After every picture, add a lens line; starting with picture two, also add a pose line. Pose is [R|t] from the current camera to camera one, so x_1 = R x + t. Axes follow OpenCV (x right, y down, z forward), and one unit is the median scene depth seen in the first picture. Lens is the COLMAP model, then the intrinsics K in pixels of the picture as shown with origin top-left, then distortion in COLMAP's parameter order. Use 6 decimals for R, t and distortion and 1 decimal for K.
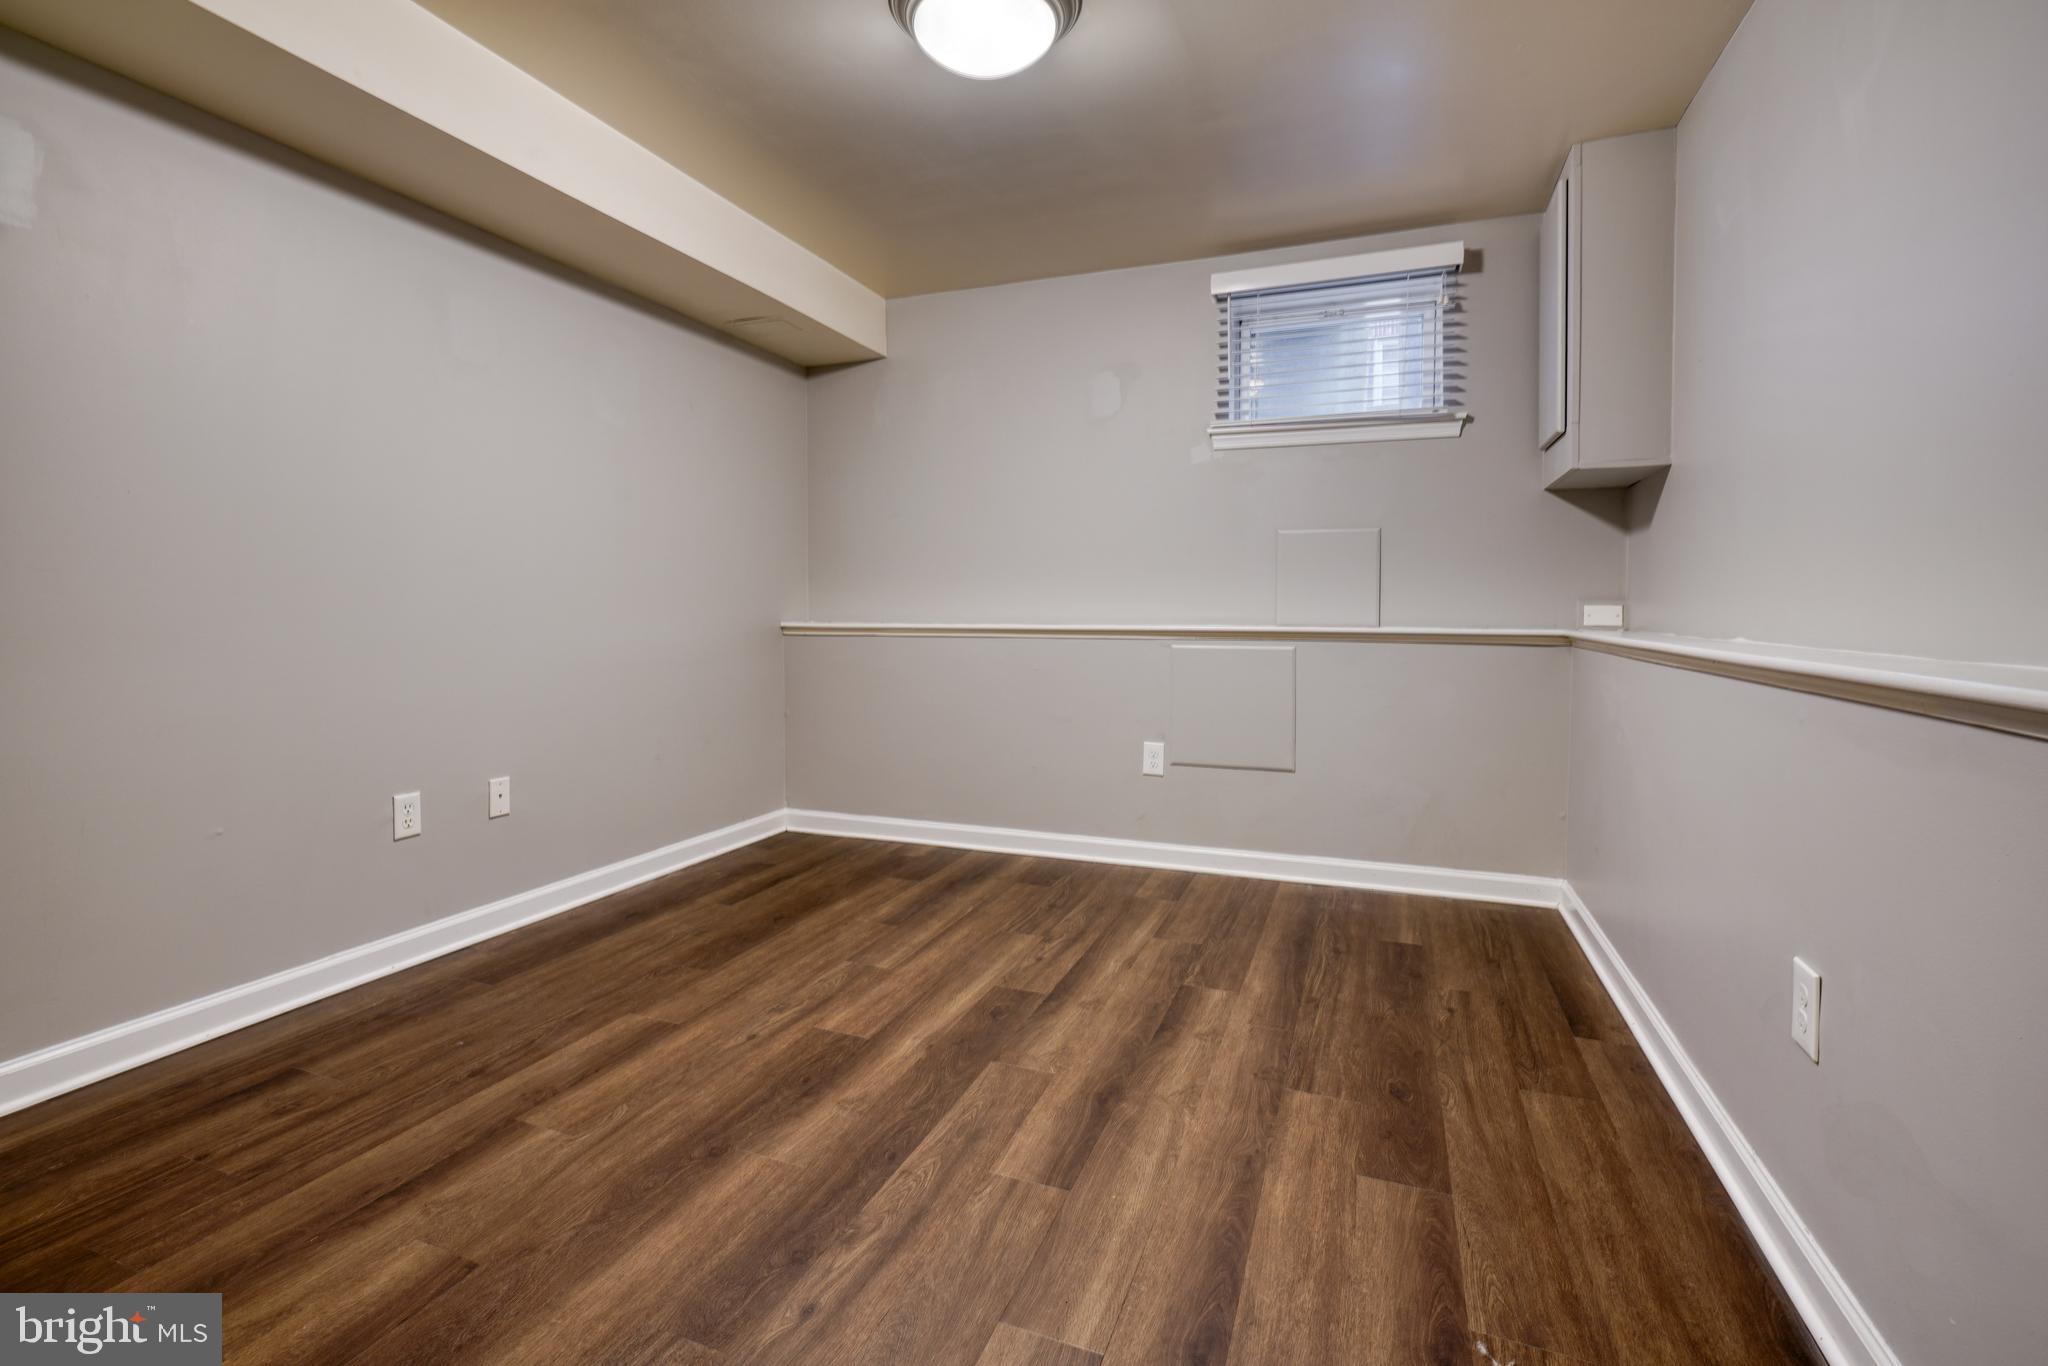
lens RADIAL K [[916.5, 0, 1009.9], [0, 916.5, 677.4], [0, 0, 1]] dist [-0.017554, 0.007557]
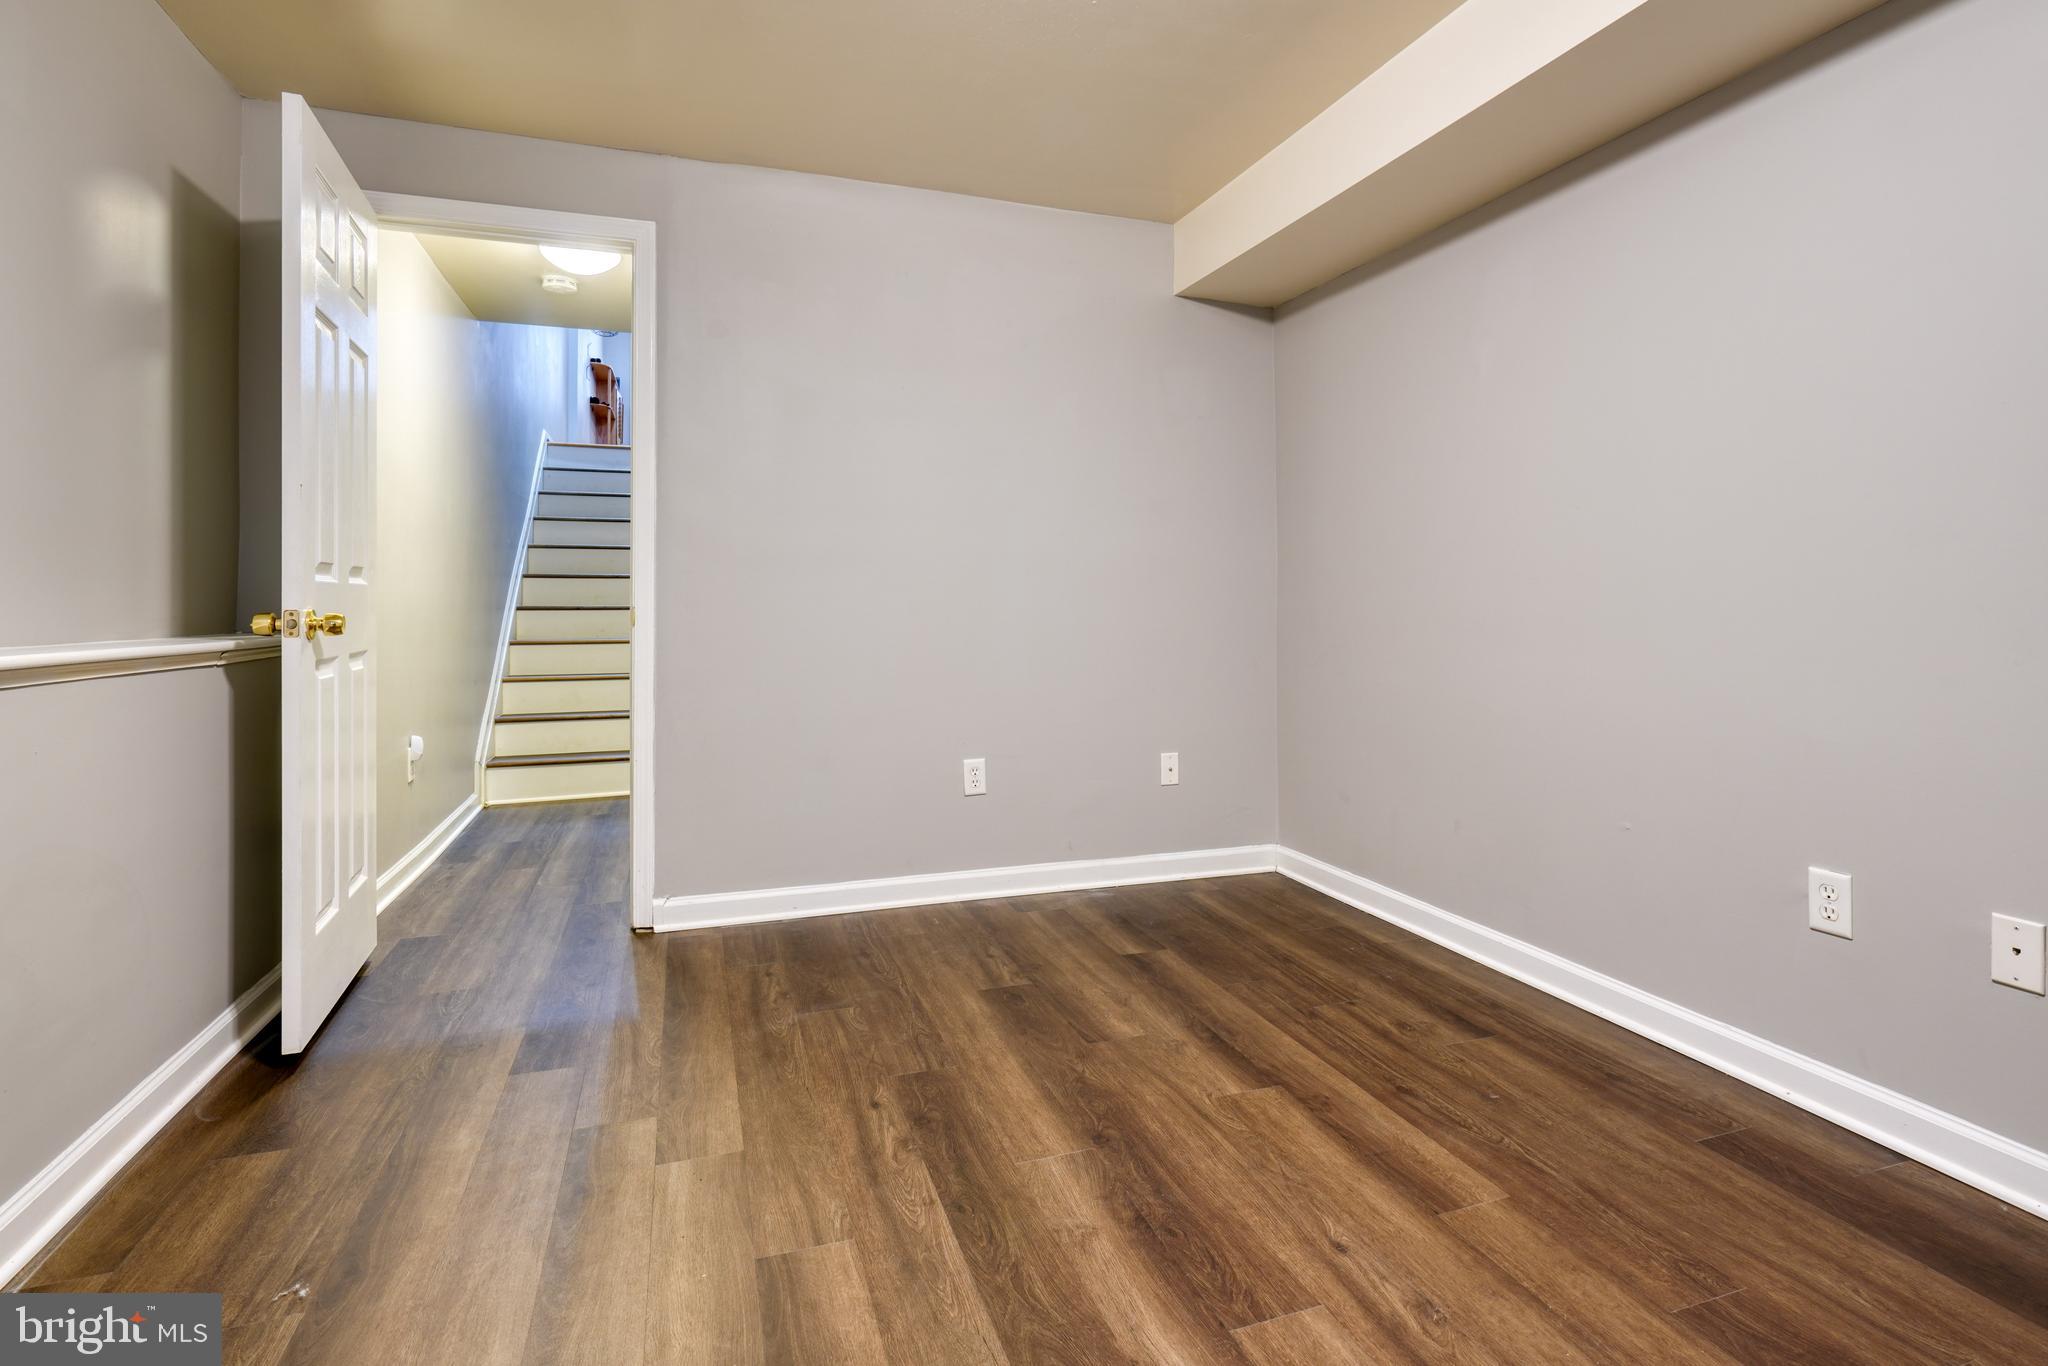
lens RADIAL K [[916.5, 0, 1009.9], [0, 916.5, 677.4], [0, 0, 1]] dist [-0.017554, 0.007557]
pose [[-0.746082, 0.047599, -0.664151, 0.384940], [-0.053374, 0.989957, 0.130907, -0.116019], [0.663711, 0.133115, -0.736049, 1.509190]]
